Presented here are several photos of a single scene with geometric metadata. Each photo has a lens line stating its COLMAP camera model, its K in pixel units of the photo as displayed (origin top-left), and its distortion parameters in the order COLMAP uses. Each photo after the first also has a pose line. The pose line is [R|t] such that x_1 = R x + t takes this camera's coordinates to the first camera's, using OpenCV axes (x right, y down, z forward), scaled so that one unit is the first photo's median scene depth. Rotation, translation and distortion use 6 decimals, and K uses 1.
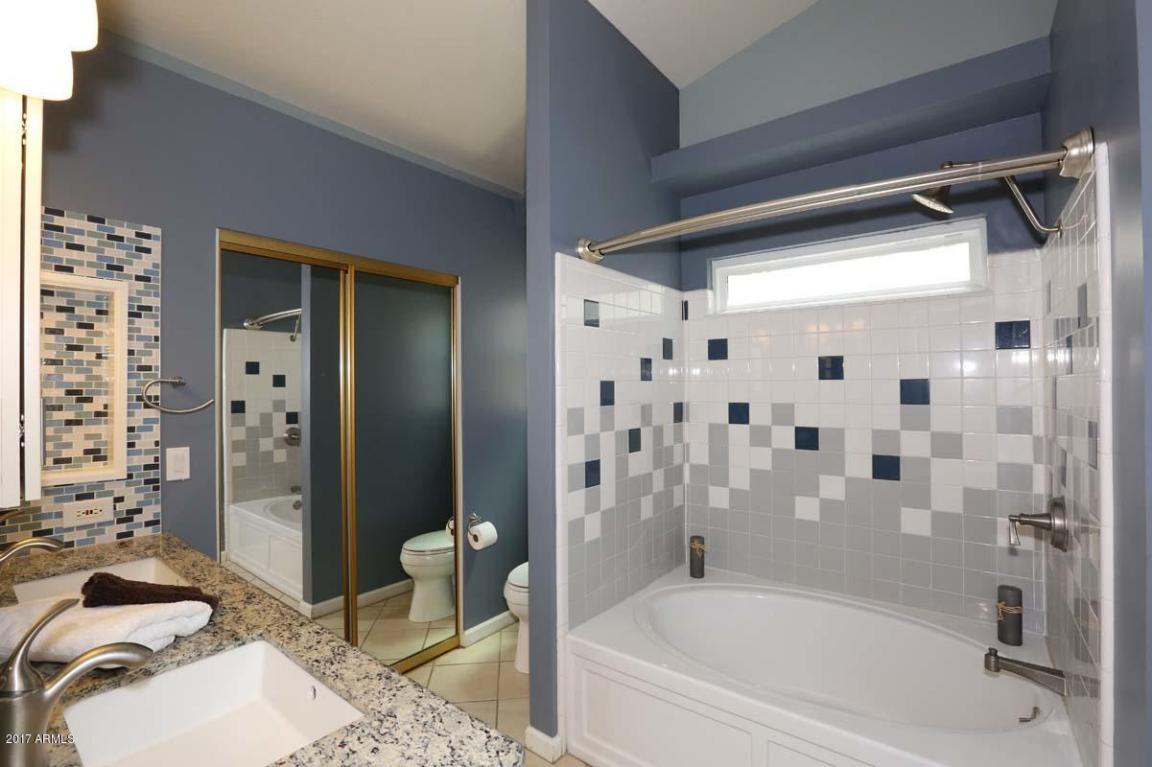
lens RADIAL K [[518.8, 0, 572.4], [0, 518.8, 383.3], [0, 0, 1]] dist [-0.034395, 0.000901]
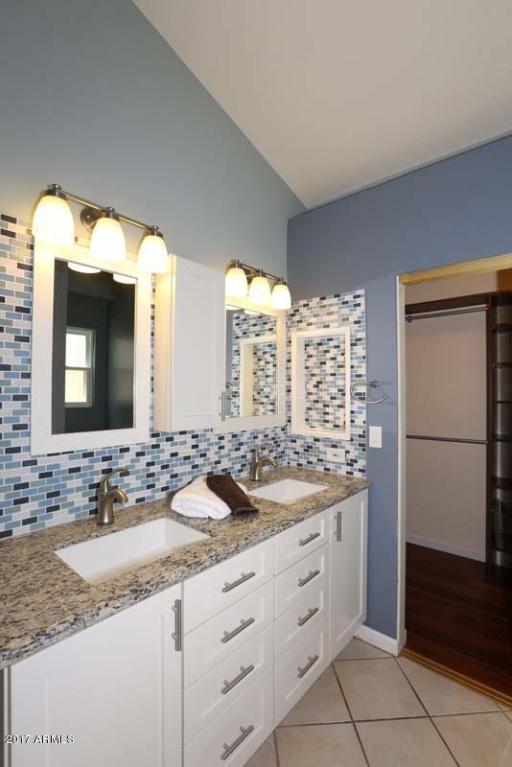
lens RADIAL K [[345.4, 0, 253.9], [0, 345.4, 384.9], [0, 0, 1]] dist [-0.034395, 0.000901]
pose [[-0.046003, -0.013223, -0.998854, 0.302496], [0.001696, 0.999910, -0.013315, 0.014281], [0.998940, -0.002307, -0.045976, 0.723856]]
